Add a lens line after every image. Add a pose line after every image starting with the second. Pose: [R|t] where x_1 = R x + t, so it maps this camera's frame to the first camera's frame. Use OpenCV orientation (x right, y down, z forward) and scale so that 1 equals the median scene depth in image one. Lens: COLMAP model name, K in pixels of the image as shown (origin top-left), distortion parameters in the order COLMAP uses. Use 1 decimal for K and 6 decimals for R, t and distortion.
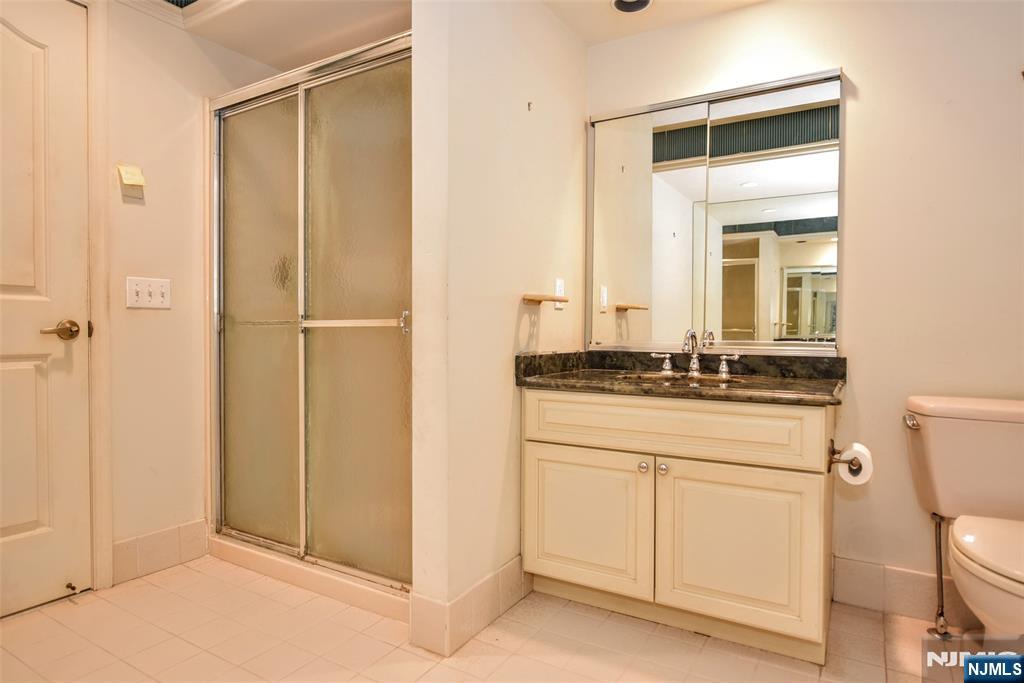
lens RADIAL K [[556.1, 0, 512.0], [0, 556.1, 341.5], [0, 0, 1]] dist [-0.003195, -0.001001]
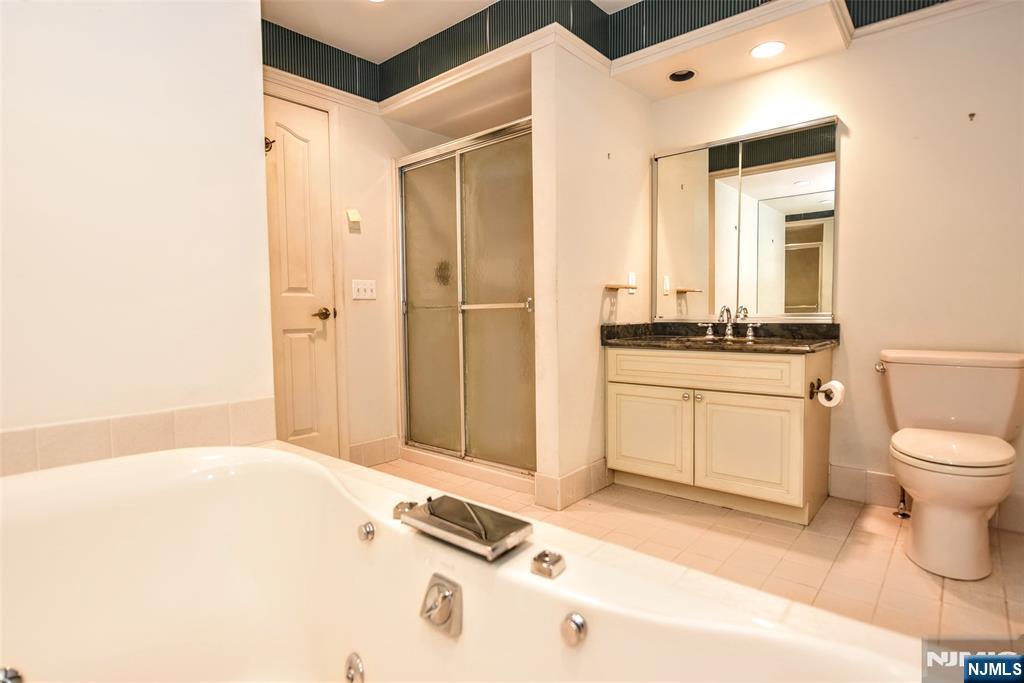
lens RADIAL K [[533.9, 0, 512.0], [0, 533.9, 341.5], [0, 0, 1]] dist [-0.008619, -0.000522]
pose [[0.985768, -0.008746, -0.167884, 0.011333], [0.014500, 0.999347, 0.033084, 0.016655], [0.167485, -0.035047, 0.985252, -0.449606]]
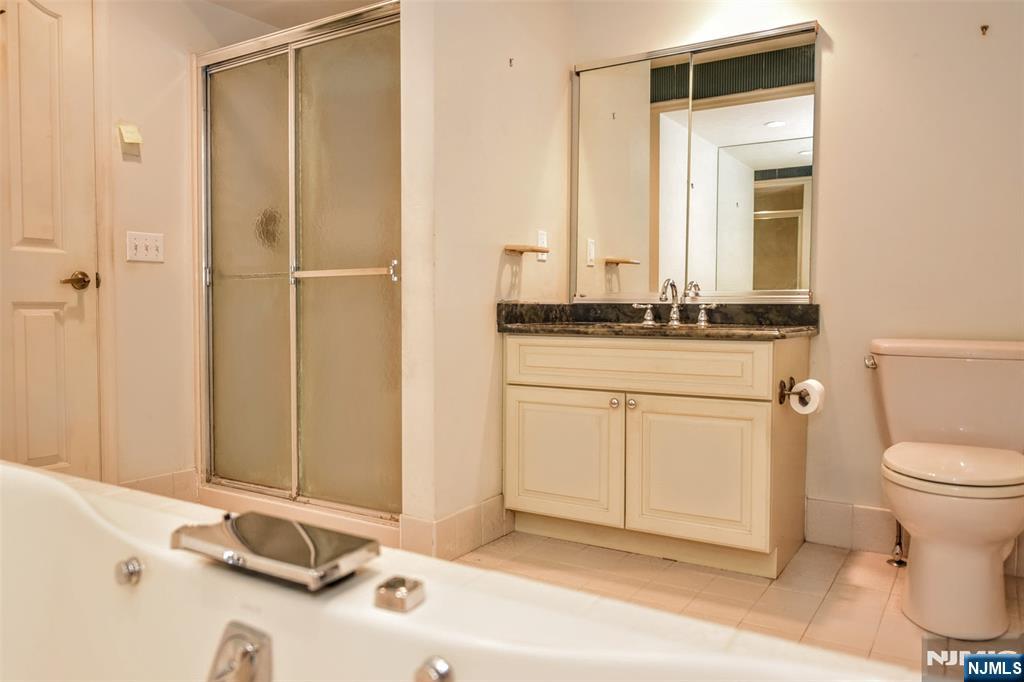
lens RADIAL K [[774.3, 0, 472.8], [0, 774.3, 345.2], [0, 0, 1]] dist [-0.002704, -0.002412]
pose [[0.998871, -0.000068, -0.047505, 0.028756], [0.000994, 0.999810, 0.019473, 0.073331], [0.047495, -0.019499, 0.998681, -0.447548]]
